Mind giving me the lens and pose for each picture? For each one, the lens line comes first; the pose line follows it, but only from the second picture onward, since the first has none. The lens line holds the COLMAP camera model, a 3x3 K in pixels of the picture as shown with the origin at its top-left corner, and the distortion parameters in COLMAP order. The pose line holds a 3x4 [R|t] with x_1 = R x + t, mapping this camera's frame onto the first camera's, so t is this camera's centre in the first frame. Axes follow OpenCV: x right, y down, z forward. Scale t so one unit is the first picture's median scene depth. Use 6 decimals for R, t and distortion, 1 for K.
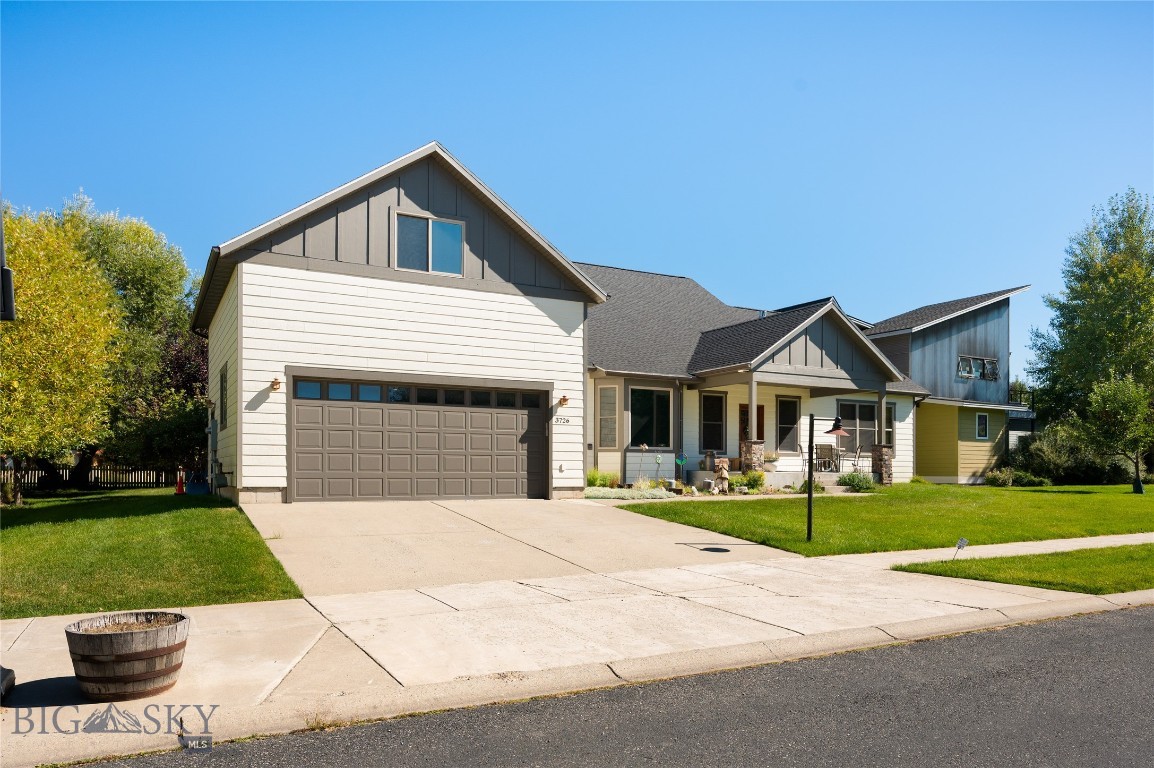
lens RADIAL K [[798.8, 0, 577.0], [0, 798.8, 384.0], [0, 0, 1]] dist [-0.004091, -0.001599]
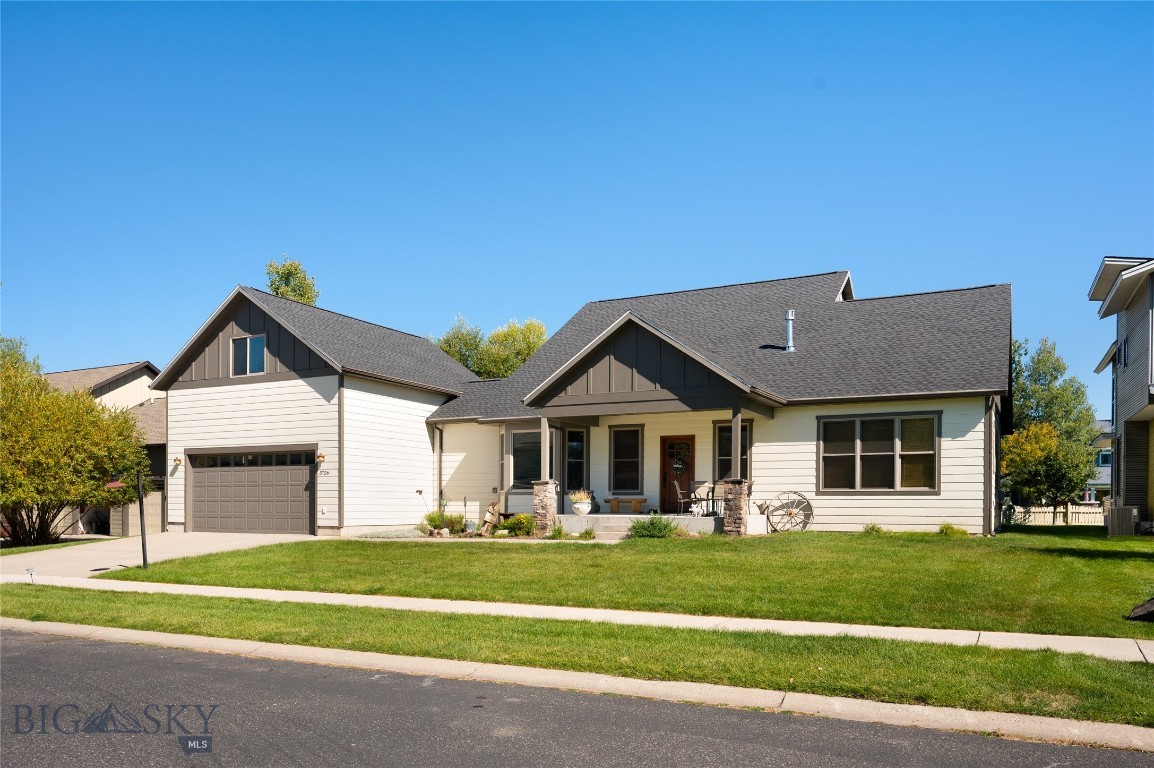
lens RADIAL K [[825.0, 0, 578.9], [0, 825.0, 405.1], [0, 0, 1]] dist [-0.004578, -0.000098]
pose [[0.565355, -0.105547, -0.818067, 1.275178], [0.087947, 0.993839, -0.067446, 0.062907], [0.820146, -0.033816, 0.571154, 0.597009]]
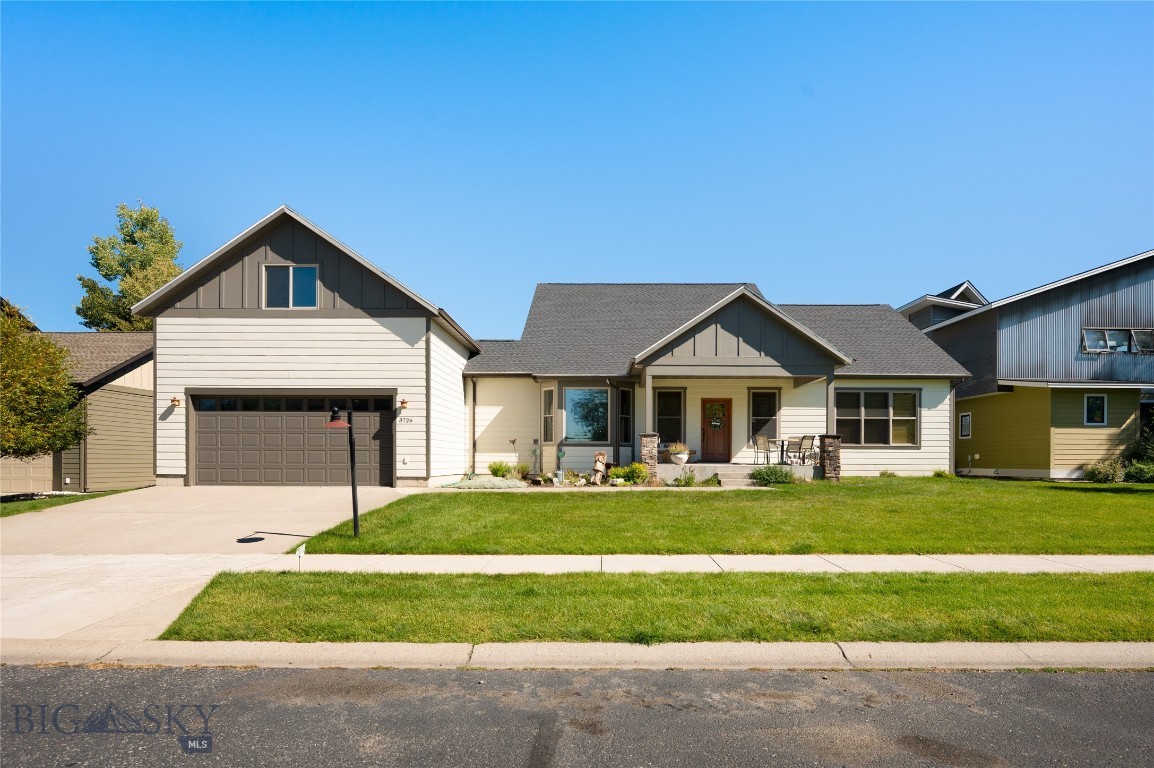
lens RADIAL K [[589.0, 0, 586.7], [0, 589.0, 405.0], [0, 0, 1]] dist [-0.000895, -0.000692]
pose [[0.872209, -0.046979, -0.486872, 0.636625], [0.052561, 0.998615, -0.002197, 0.039536], [0.486301, -0.023674, 0.873471, 0.377287]]
